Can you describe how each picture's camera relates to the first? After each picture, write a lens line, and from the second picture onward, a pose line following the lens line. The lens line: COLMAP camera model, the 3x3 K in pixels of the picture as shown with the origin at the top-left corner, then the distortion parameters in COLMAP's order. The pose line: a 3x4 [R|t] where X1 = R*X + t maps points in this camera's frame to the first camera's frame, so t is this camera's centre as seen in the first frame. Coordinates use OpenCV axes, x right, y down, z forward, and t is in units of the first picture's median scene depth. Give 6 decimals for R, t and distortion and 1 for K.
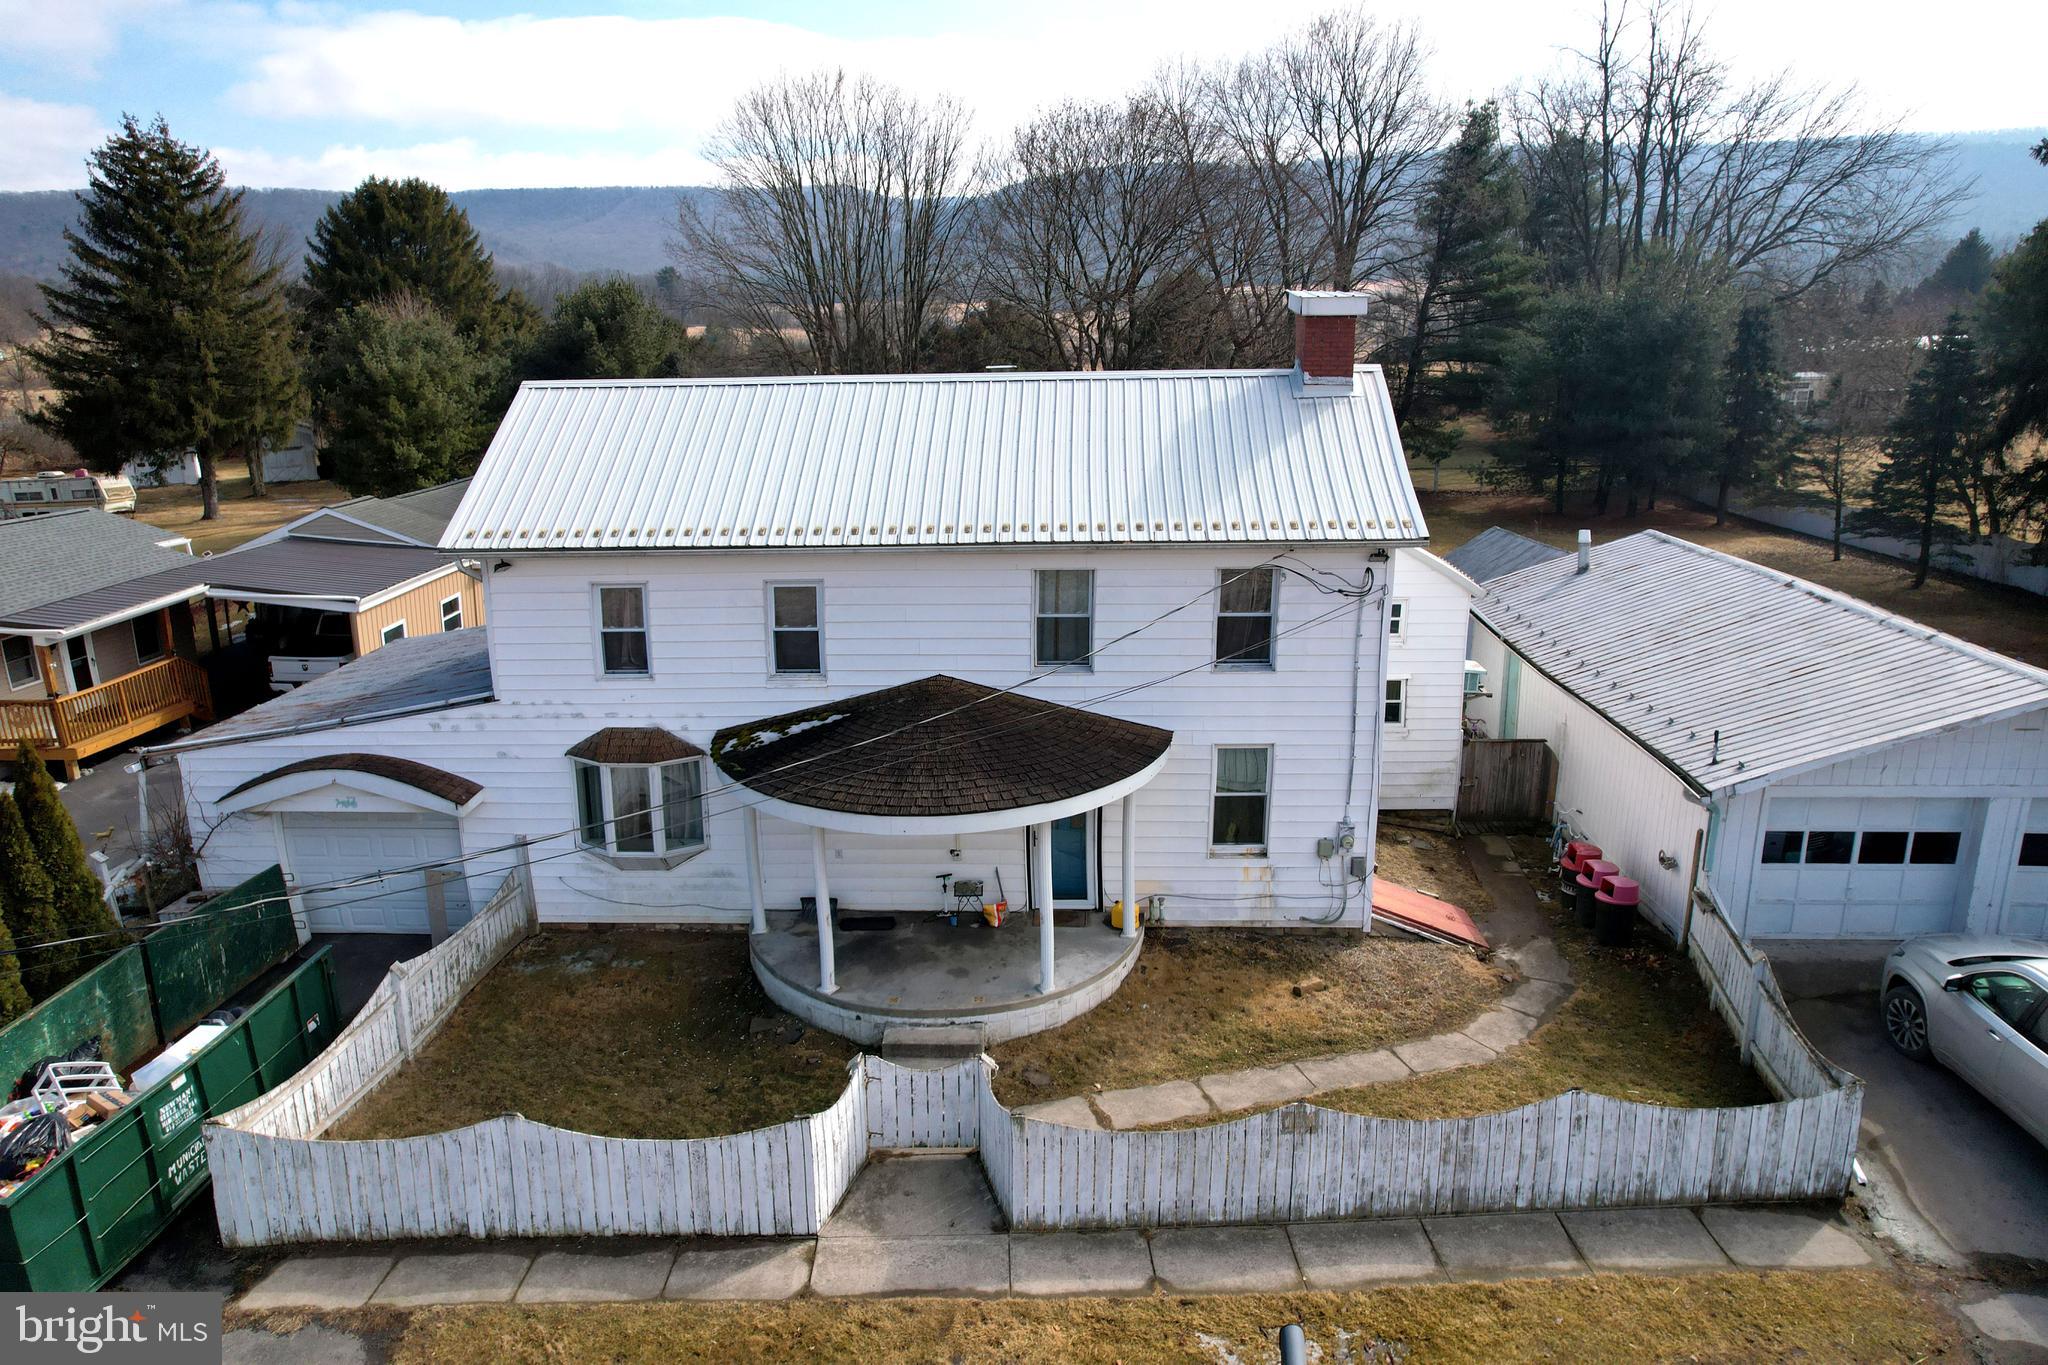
lens RADIAL K [[1302.7, 0, 1019.9], [0, 1302.7, 735.5], [0, 0, 1]] dist [-0.112504, 0.139790]
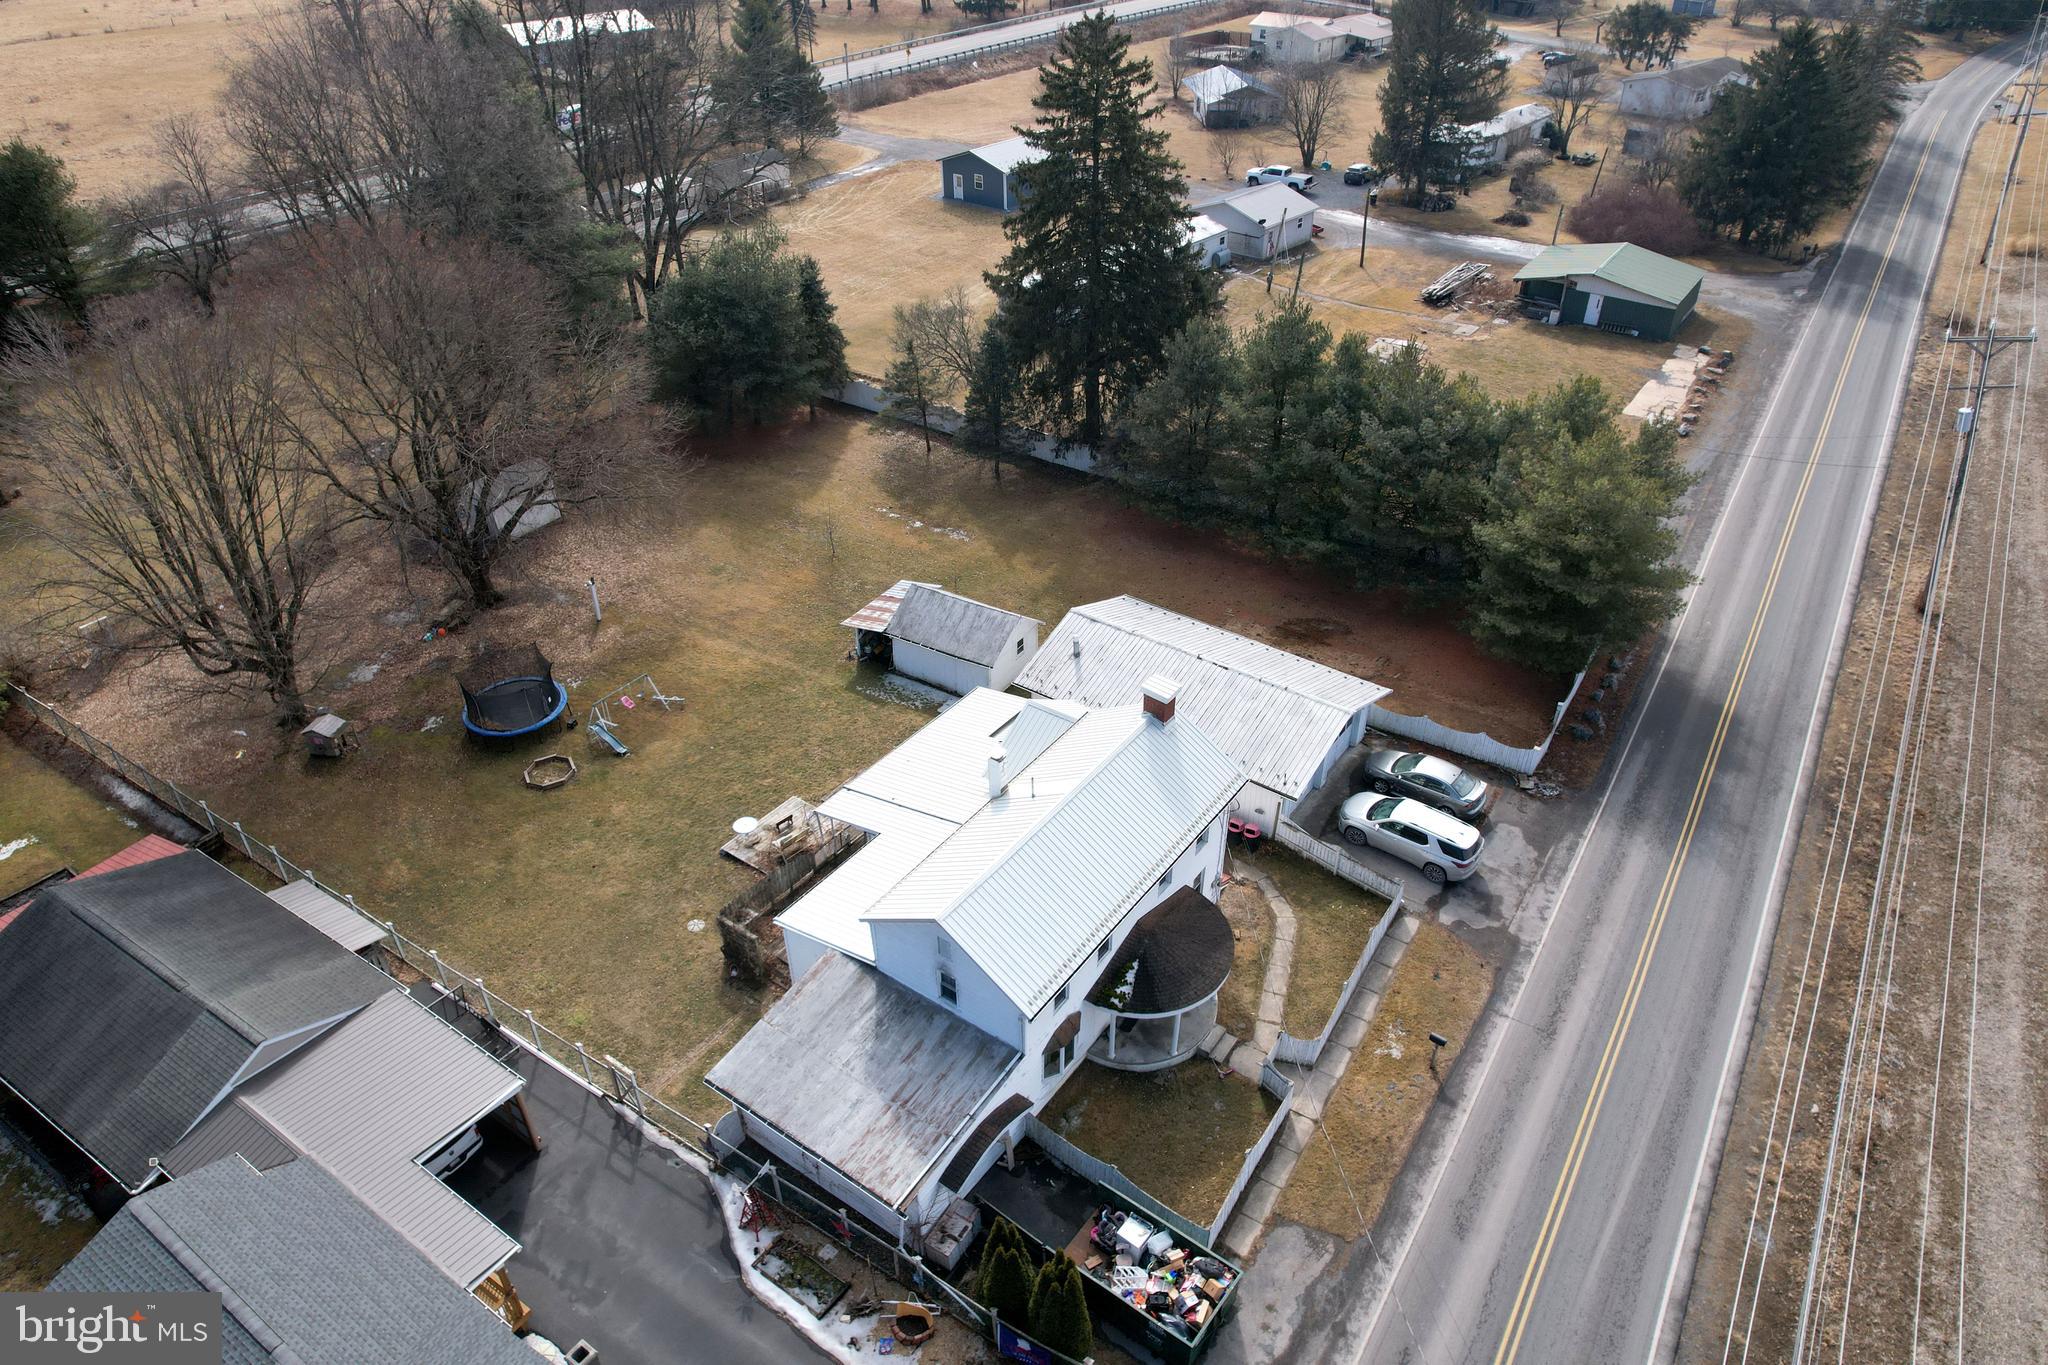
lens RADIAL K [[1293.4, 0, 1026.8], [0, 1293.4, 723.4], [0, 0, 1]] dist [-0.053952, 0.038697]
pose [[0.545072, -0.478624, 0.688343, -1.664831], [0.234045, 0.875257, 0.423259, -1.436777], [-0.805059, -0.069603, 0.589098, -0.199673]]
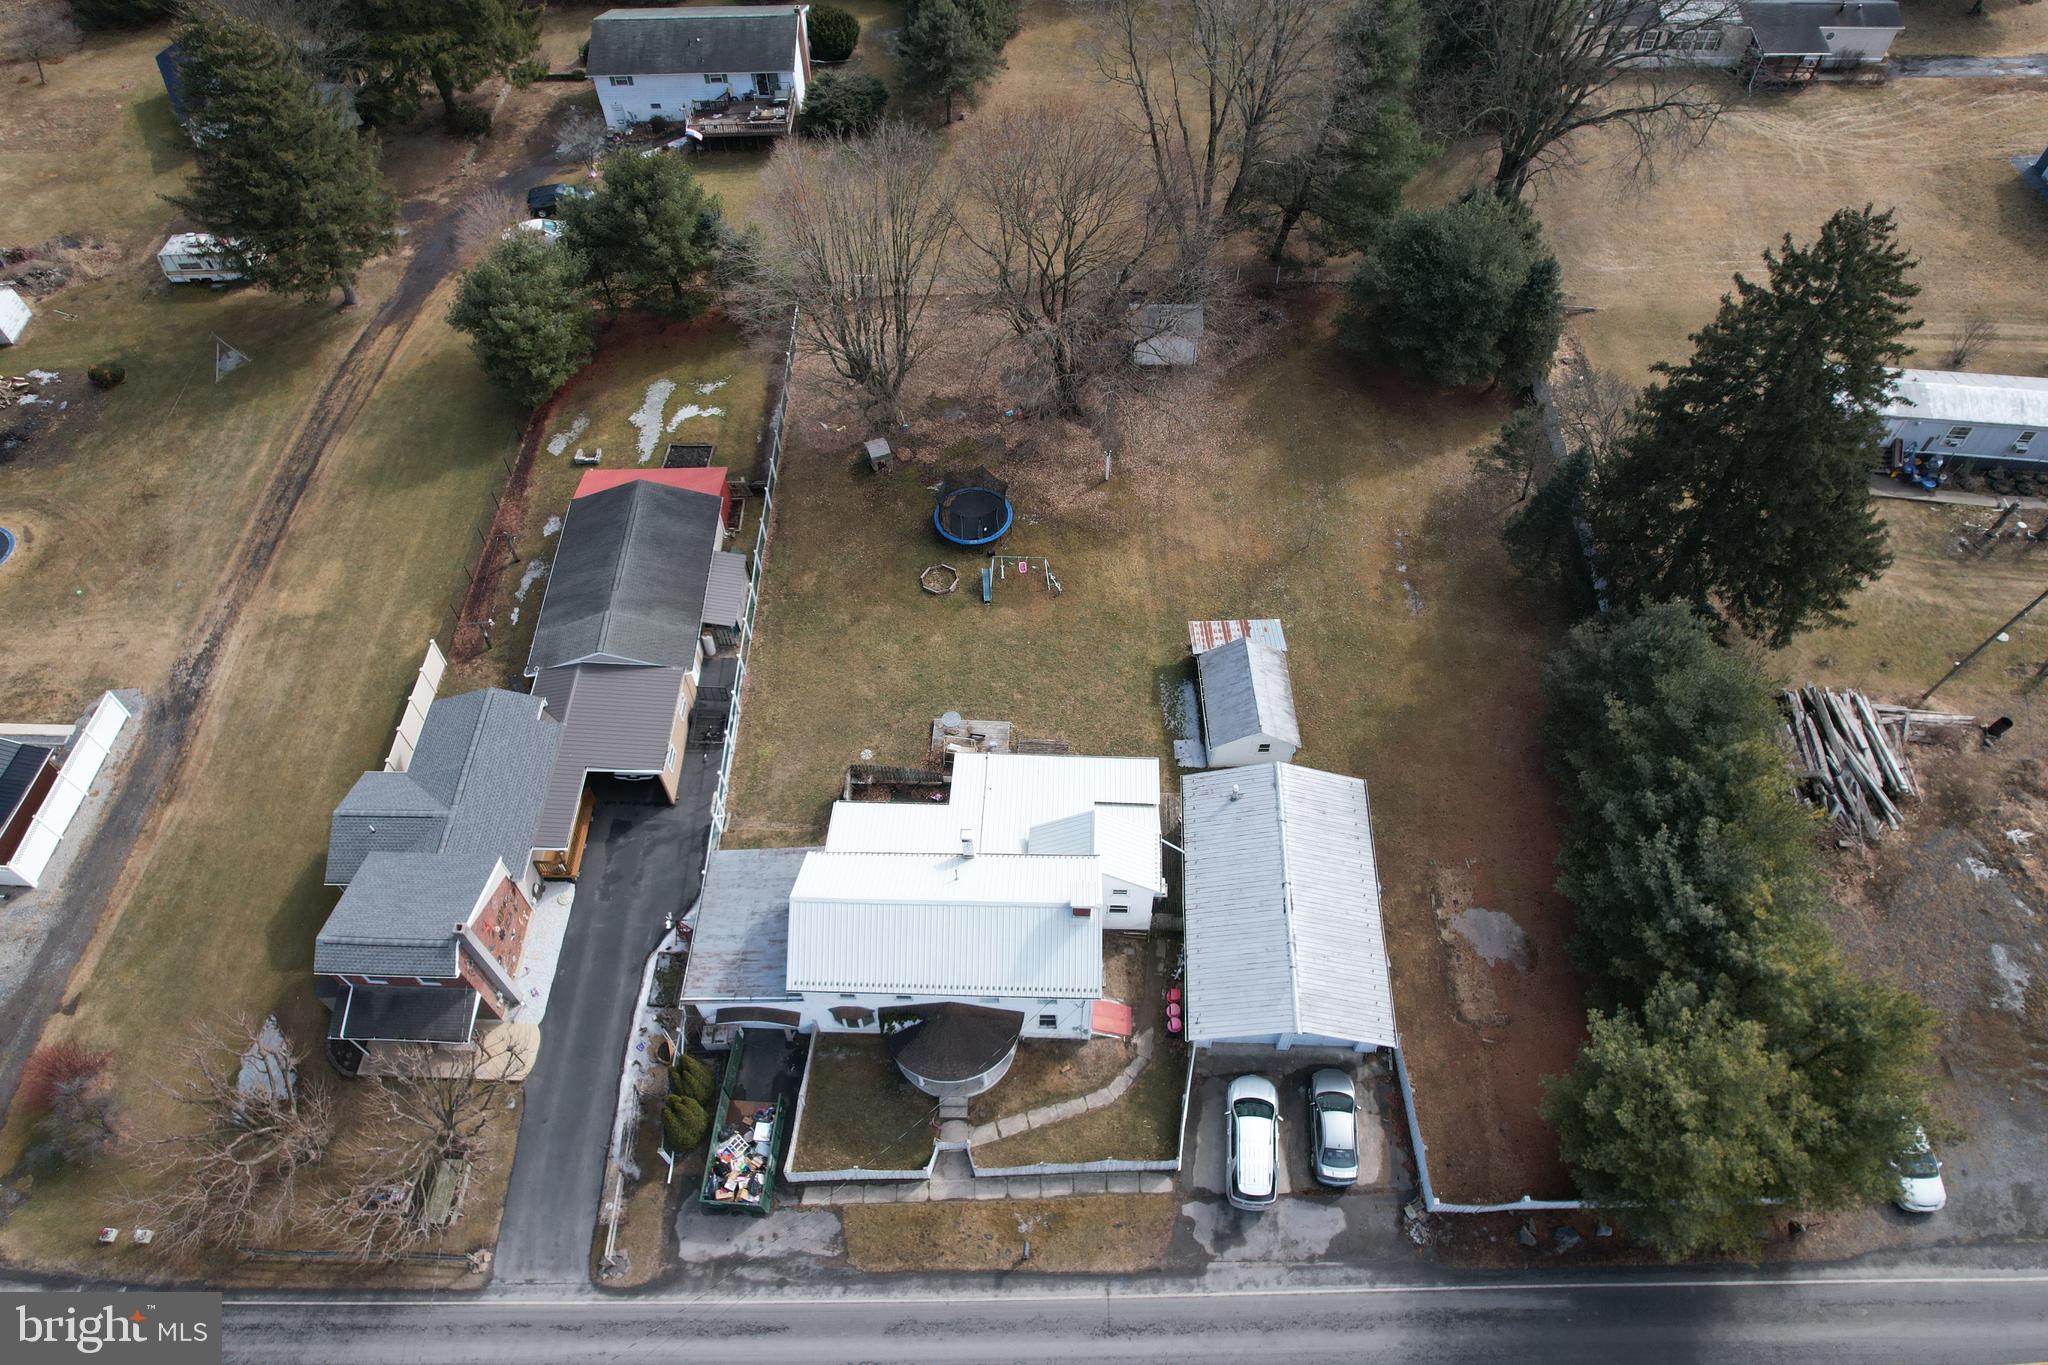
lens RADIAL K [[1303.8, 0, 1024.0], [0, 1303.8, 705.9], [0, 0, 1]] dist [-0.053628, 0.045598]
pose [[0.999834, 0.000617, 0.018186, 0.057344], [-0.011608, 0.791279, 0.611345, -2.590277], [-0.014013, -0.611455, 0.791155, -1.069412]]
